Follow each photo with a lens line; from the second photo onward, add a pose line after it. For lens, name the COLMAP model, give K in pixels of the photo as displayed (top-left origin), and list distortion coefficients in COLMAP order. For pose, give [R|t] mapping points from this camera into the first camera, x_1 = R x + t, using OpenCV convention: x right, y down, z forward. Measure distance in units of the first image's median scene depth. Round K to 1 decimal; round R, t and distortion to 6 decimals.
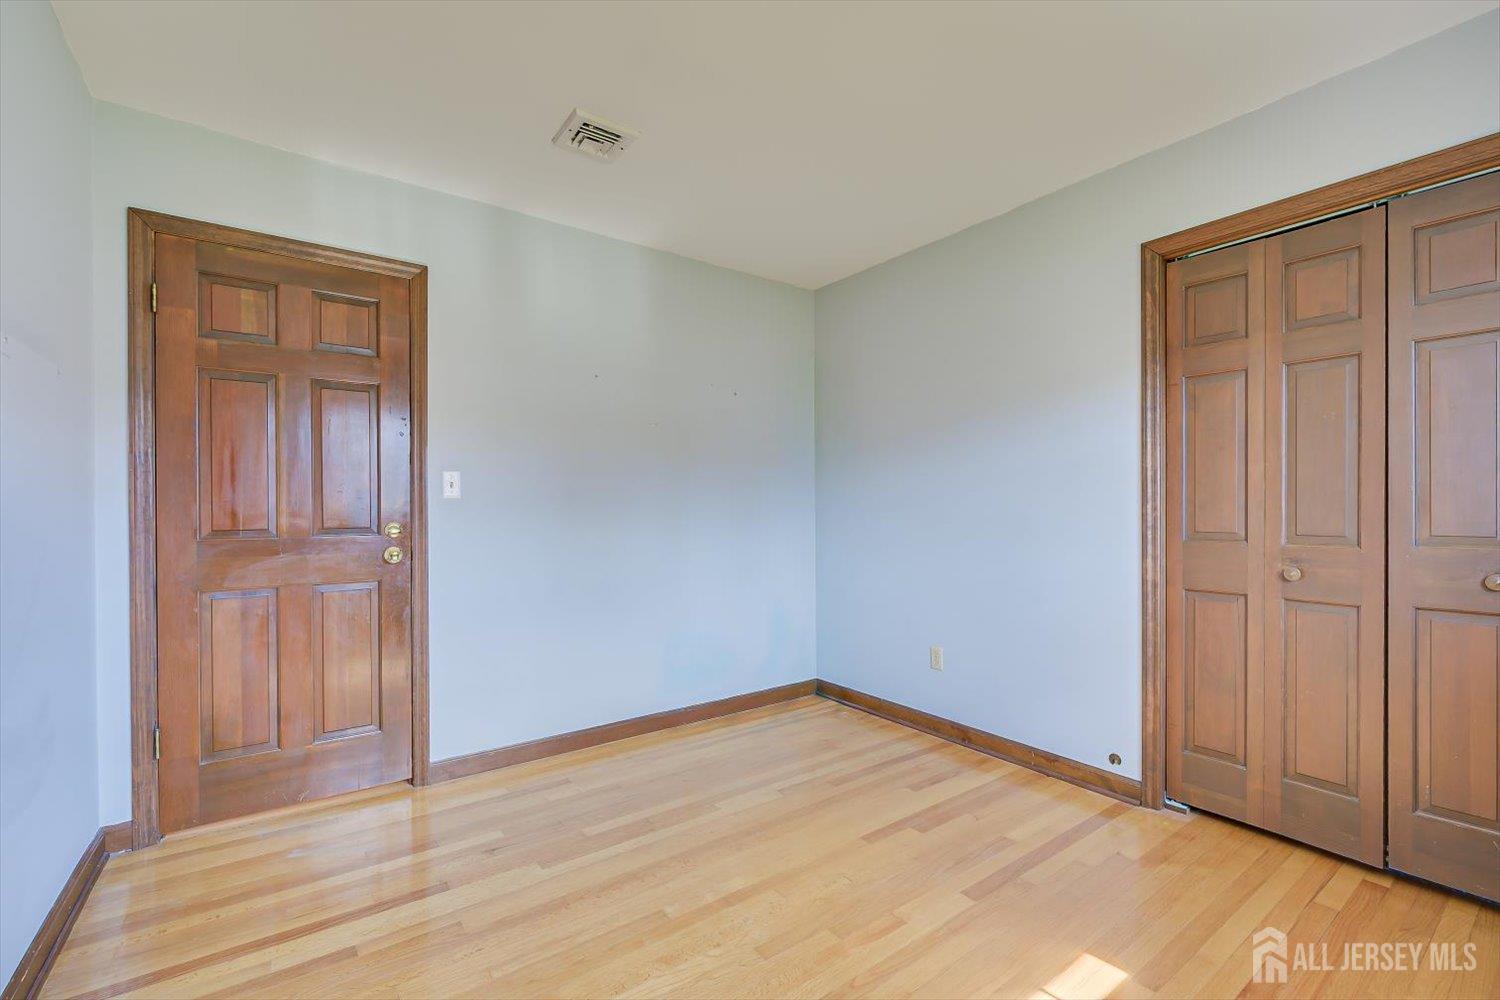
lens RADIAL K [[648.5, 0, 752.0], [0, 648.5, 501.8], [0, 0, 1]] dist [0.004571, 0.000545]
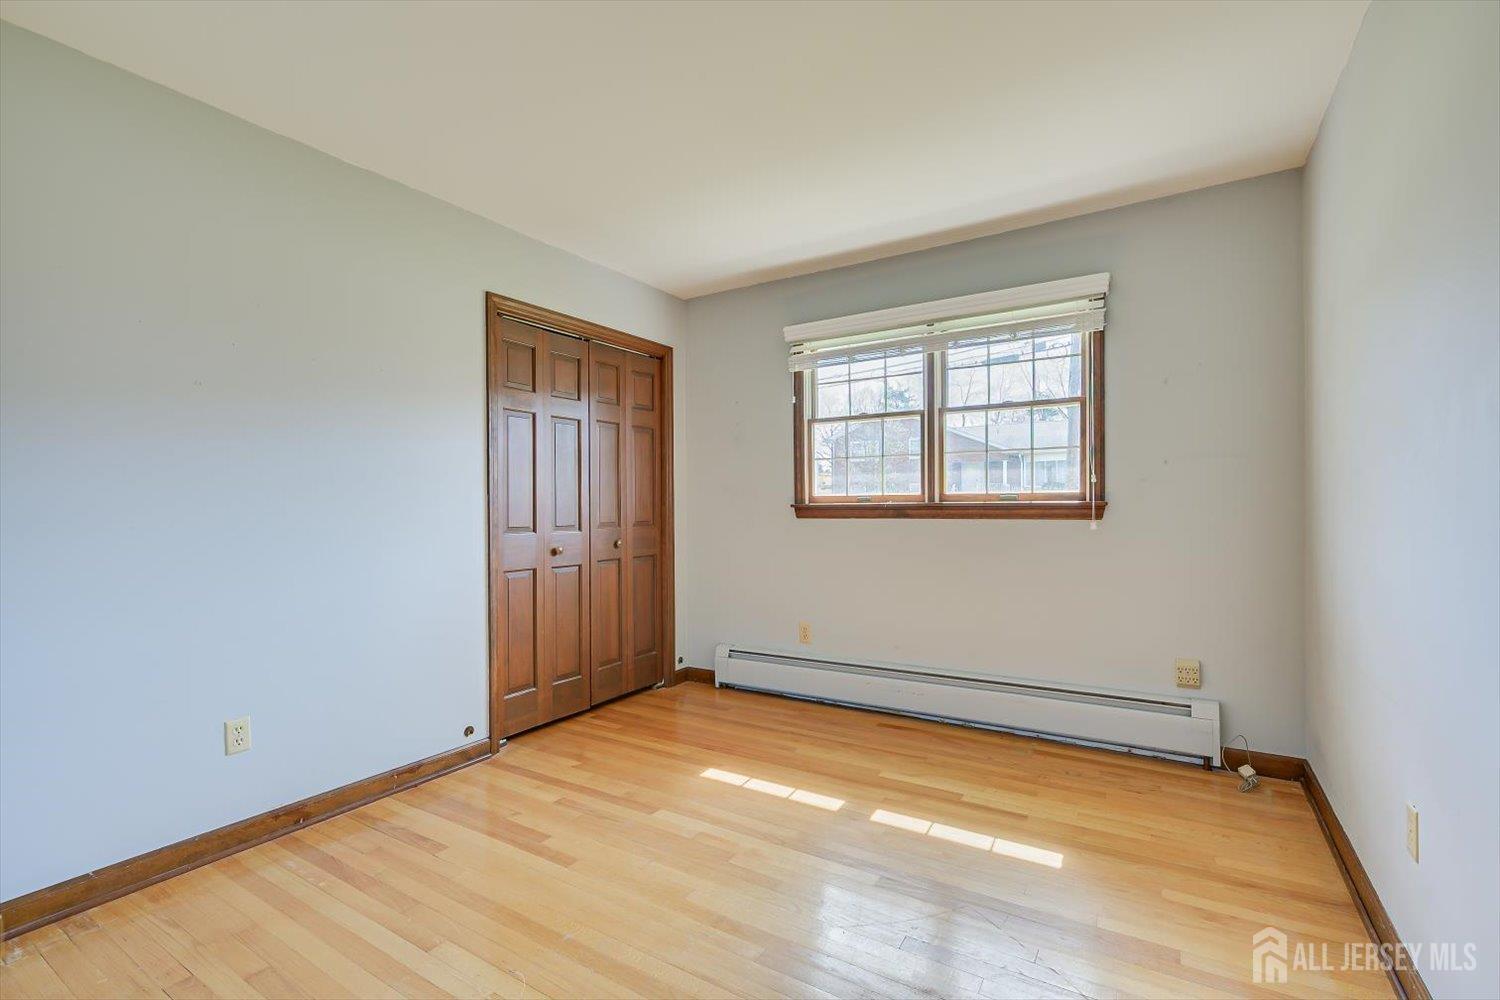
lens RADIAL K [[687.0, 0, 752.8], [0, 687.0, 502.2], [0, 0, 1]] dist [-0.001736, -0.000171]
pose [[-0.360146, 0.001825, 0.932894, -0.774661], [0.005227, 0.999986, 0.000062, -0.003591], [-0.932881, 0.004898, -0.360151, 1.007782]]
